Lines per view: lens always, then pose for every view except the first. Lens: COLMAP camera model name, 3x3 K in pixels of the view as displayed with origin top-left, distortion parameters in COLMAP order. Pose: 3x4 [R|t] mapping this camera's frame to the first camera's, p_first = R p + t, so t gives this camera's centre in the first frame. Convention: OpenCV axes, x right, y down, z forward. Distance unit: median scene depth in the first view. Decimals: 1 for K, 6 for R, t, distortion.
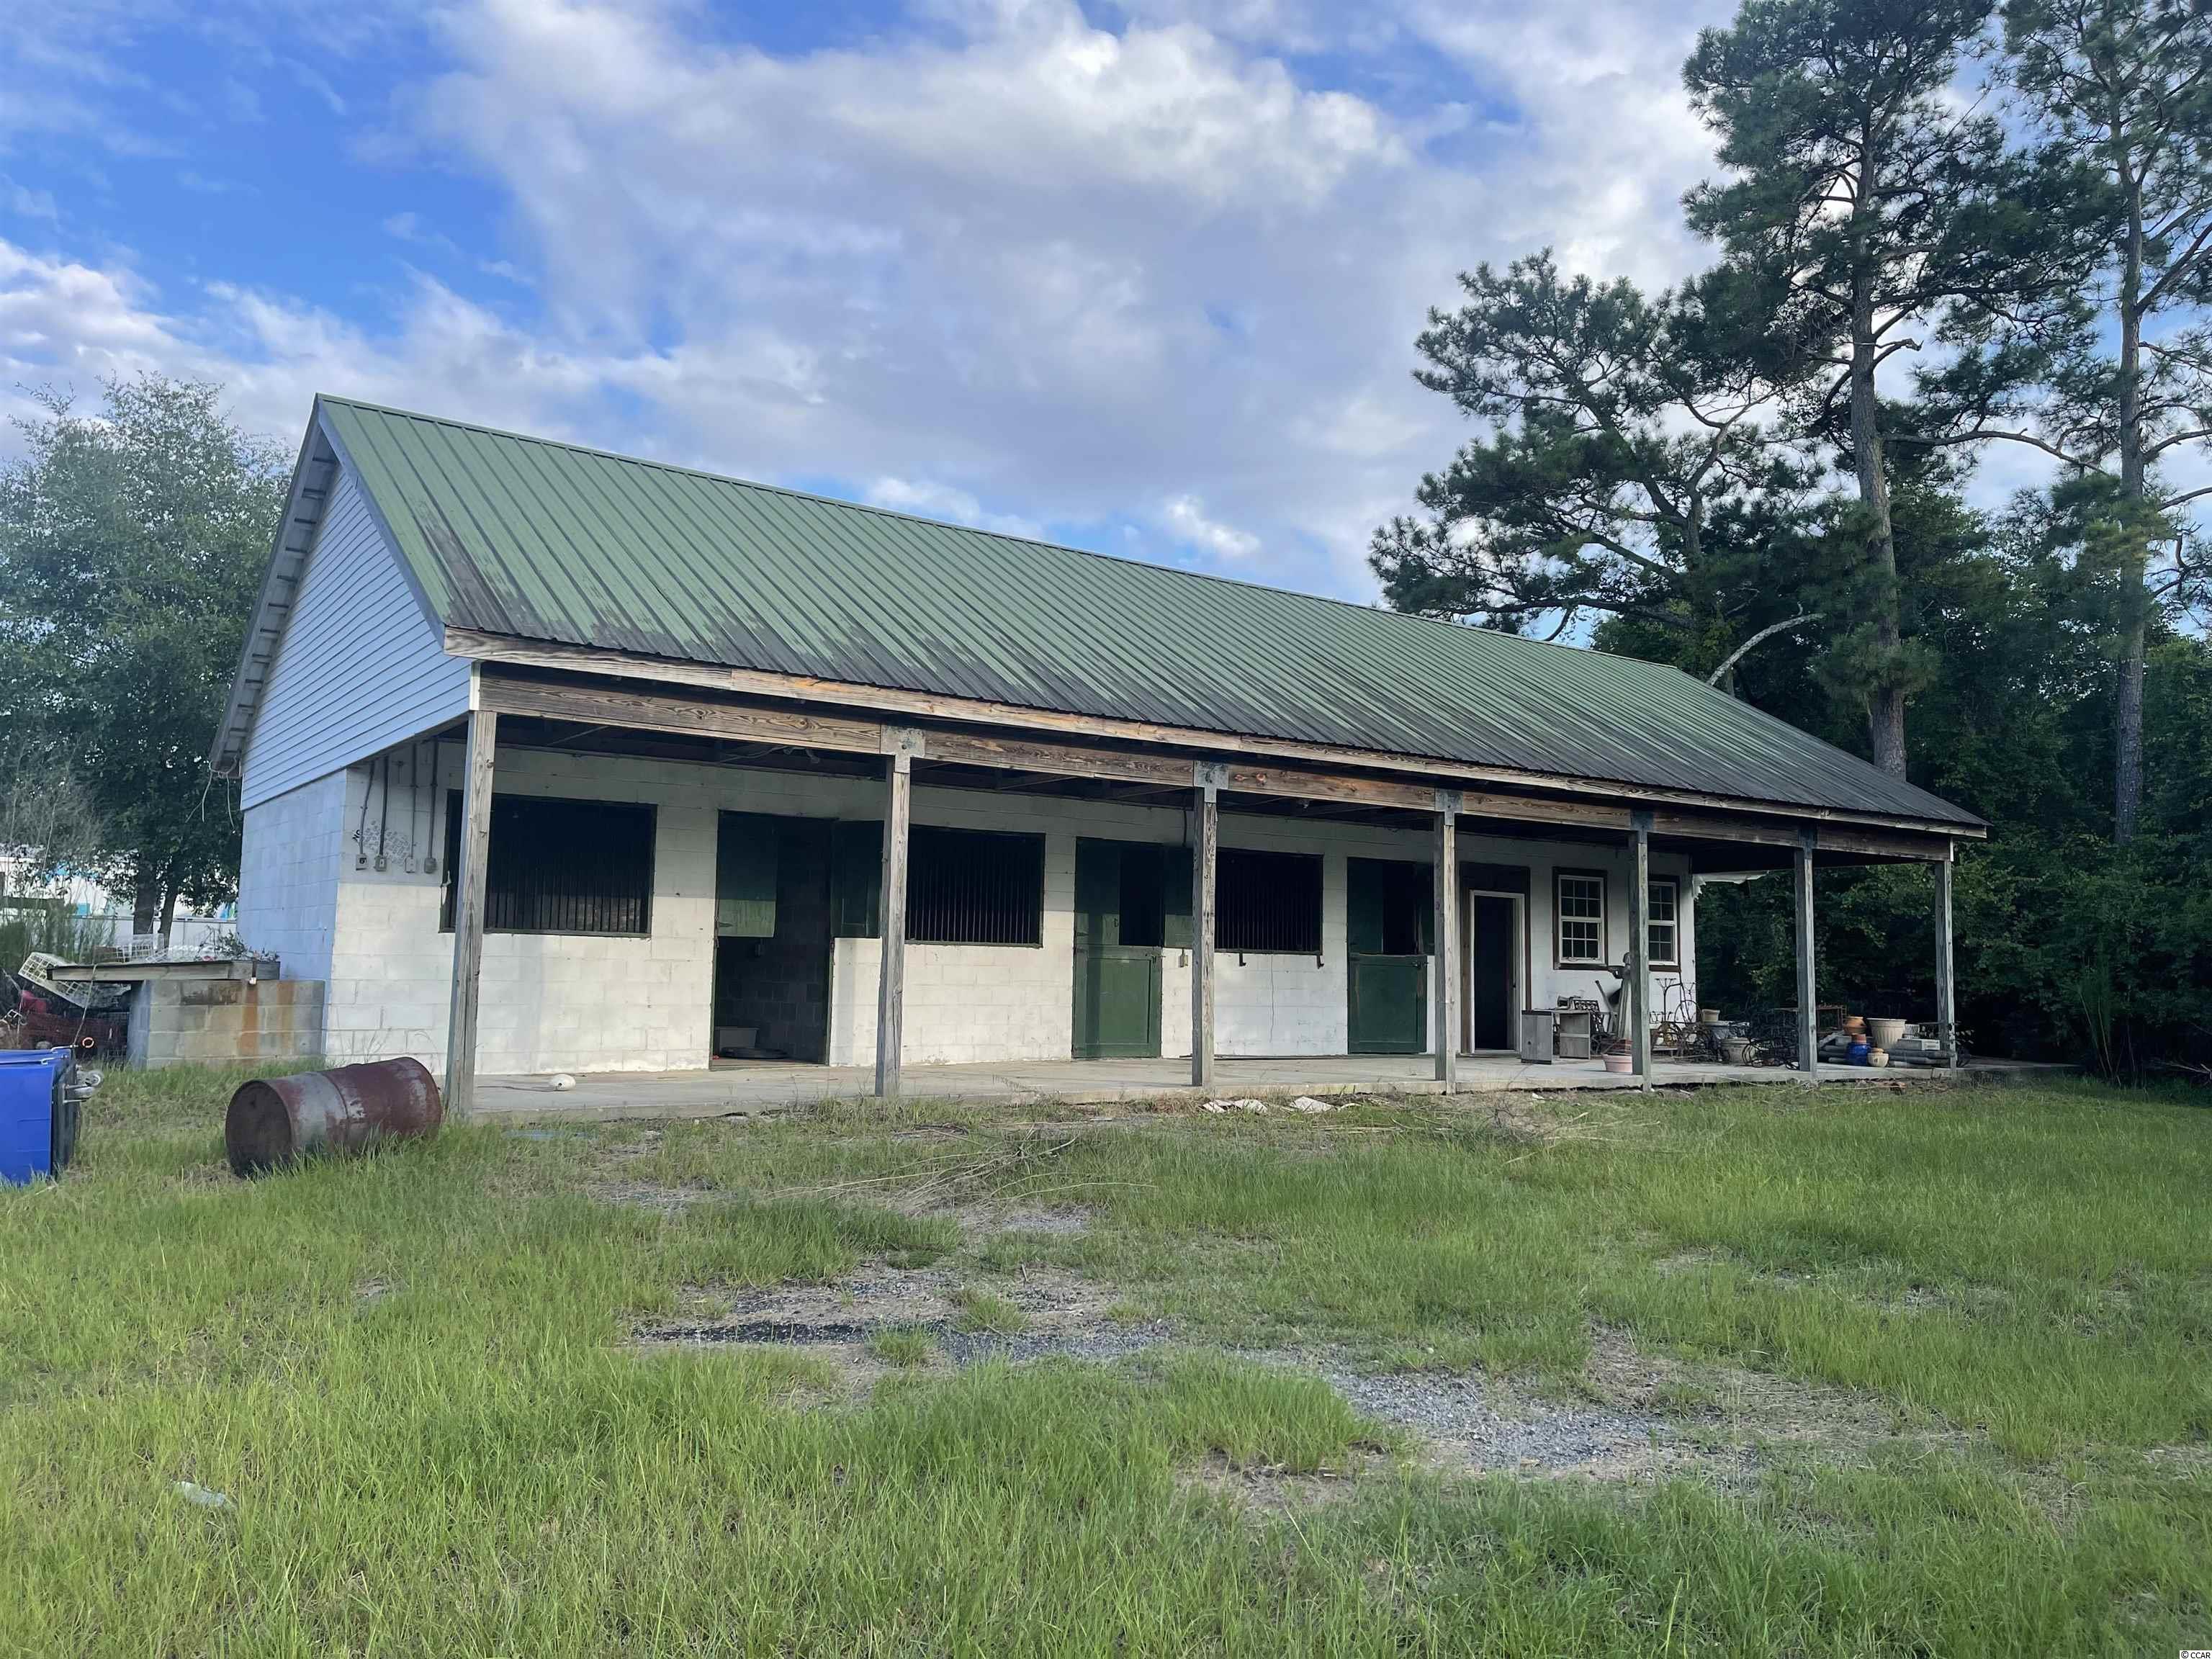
lens RADIAL K [[1672.2, 0, 1112.7], [0, 1672.2, 829.8], [0, 0, 1]] dist [0.087837, -0.084750]
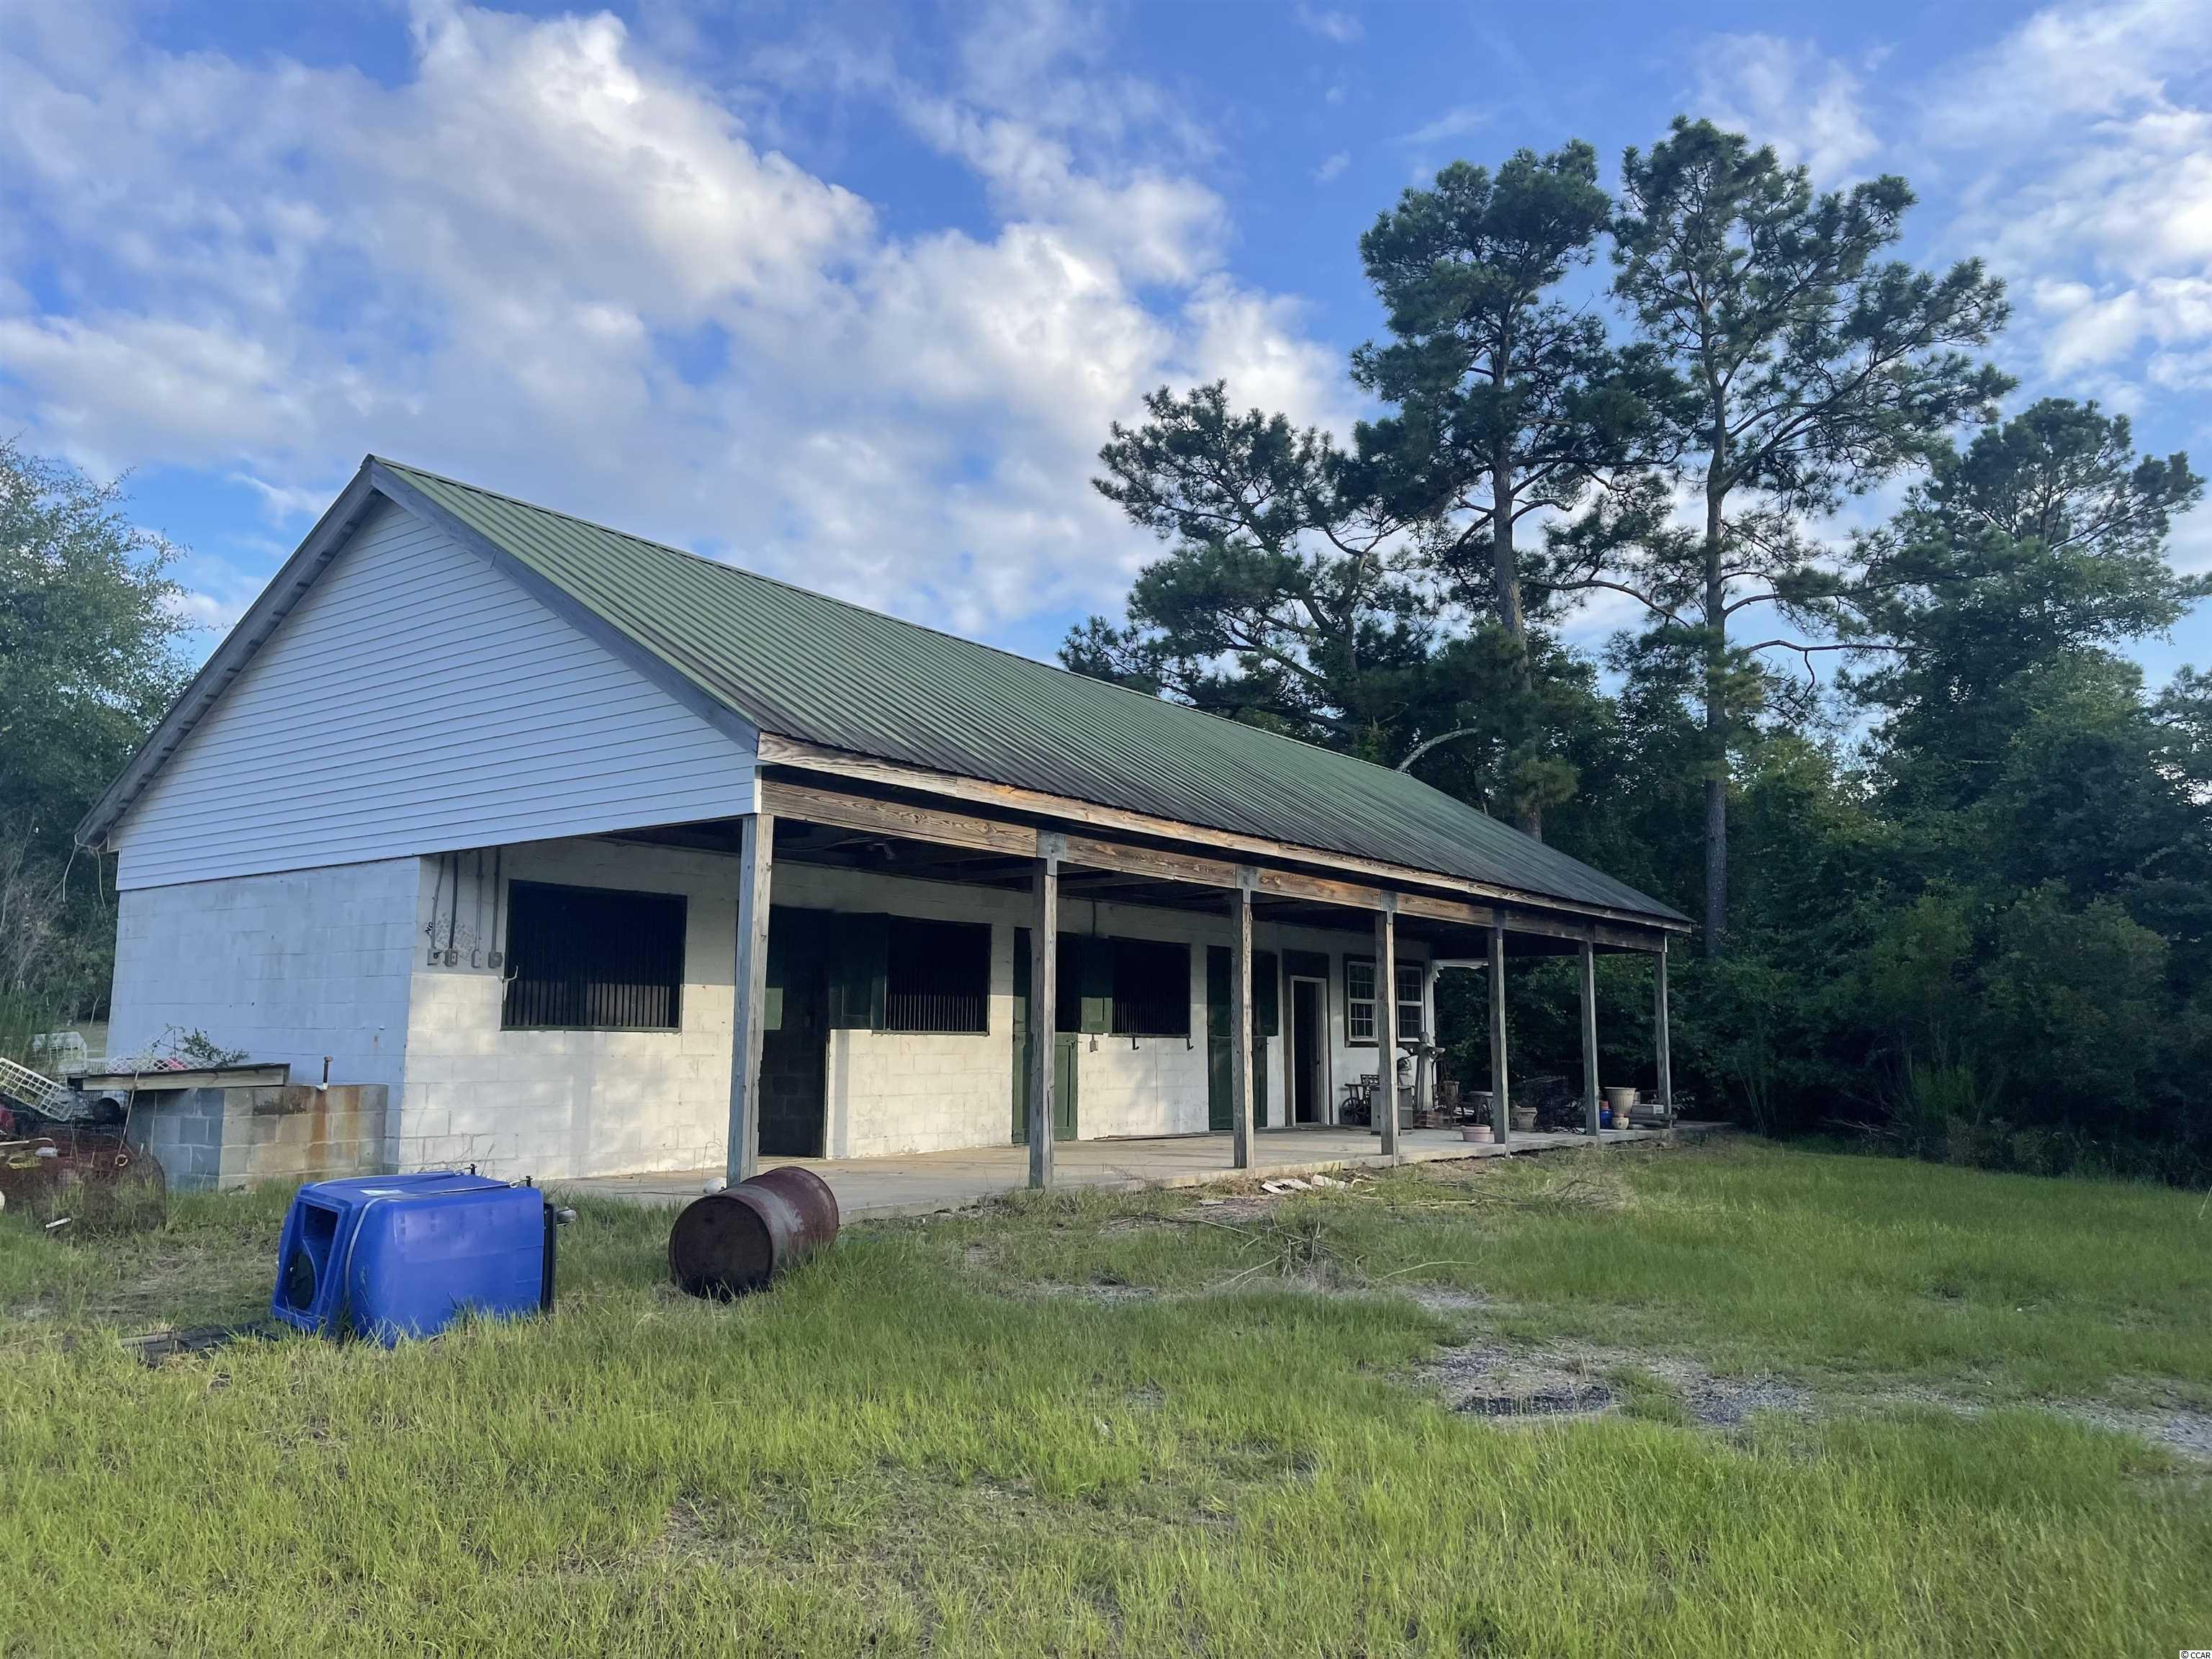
lens RADIAL K [[1672.2, 0, 1112.7], [0, 1672.2, 829.8], [0, 0, 1]] dist [0.087837, -0.084750]
pose [[0.954262, 0.026582, 0.297789, -0.150773], [-0.014192, 0.998944, -0.043692, -0.006446], [-0.298636, 0.037467, 0.953631, -0.004260]]
